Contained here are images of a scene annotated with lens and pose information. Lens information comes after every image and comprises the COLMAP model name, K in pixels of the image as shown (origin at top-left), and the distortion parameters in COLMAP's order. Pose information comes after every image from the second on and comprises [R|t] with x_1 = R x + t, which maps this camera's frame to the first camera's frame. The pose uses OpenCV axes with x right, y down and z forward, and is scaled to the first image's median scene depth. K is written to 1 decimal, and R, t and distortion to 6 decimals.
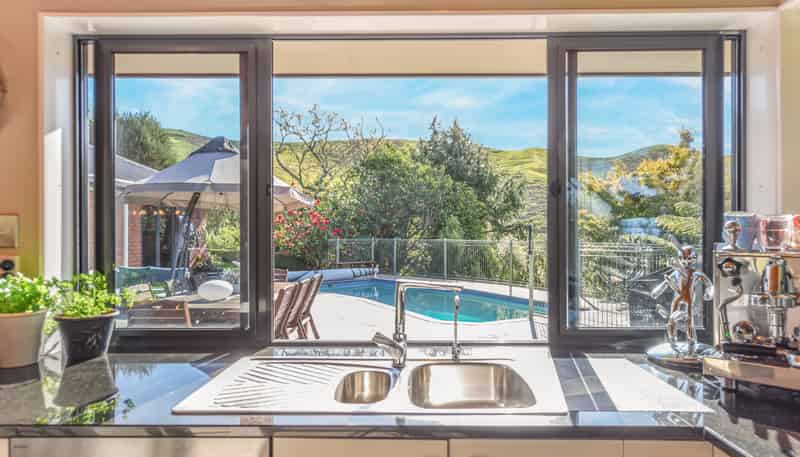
lens RADIAL K [[481.0, 0, 399.8], [0, 481.0, 218.0], [0, 0, 1]] dist [0.001114, 0.001184]
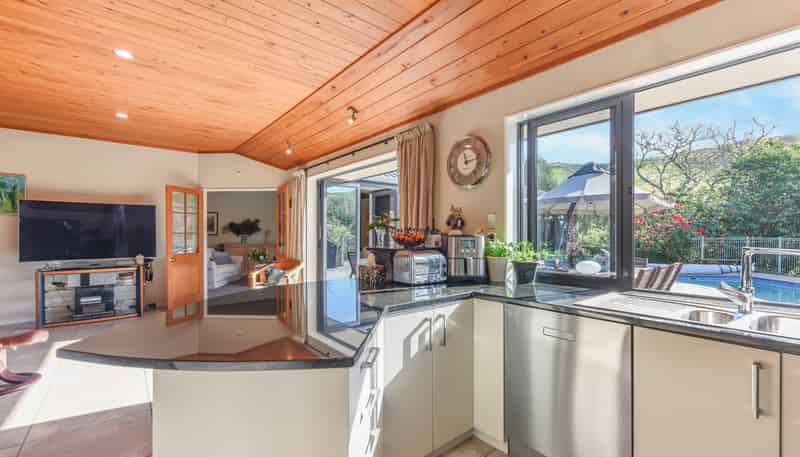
lens RADIAL K [[335.0, 0, 399.6], [0, 335.0, 242.7], [0, 0, 1]] dist [-0.001133, -0.000708]
pose [[0.645942, 0.014430, -0.763250, 0.014615], [0.025277, 0.998869, 0.040276, 0.009546], [0.762968, -0.045308, 0.644847, -0.055055]]
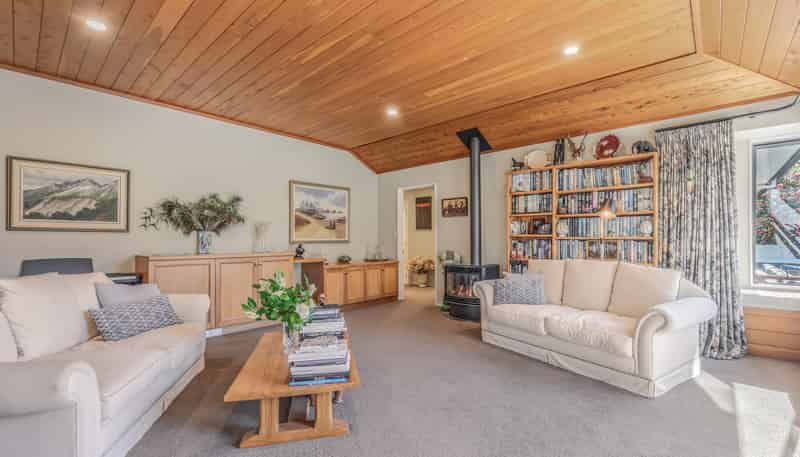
lens RADIAL K [[335.0, 0, 399.6], [0, 335.0, 242.7], [0, 0, 1]] dist [-0.001133, -0.000708]
pose [[0.755218, 0.000809, -0.655473, -0.608147], [0.024243, 0.999281, 0.029164, 0.020853], [0.655025, -0.037916, 0.754655, 0.087037]]
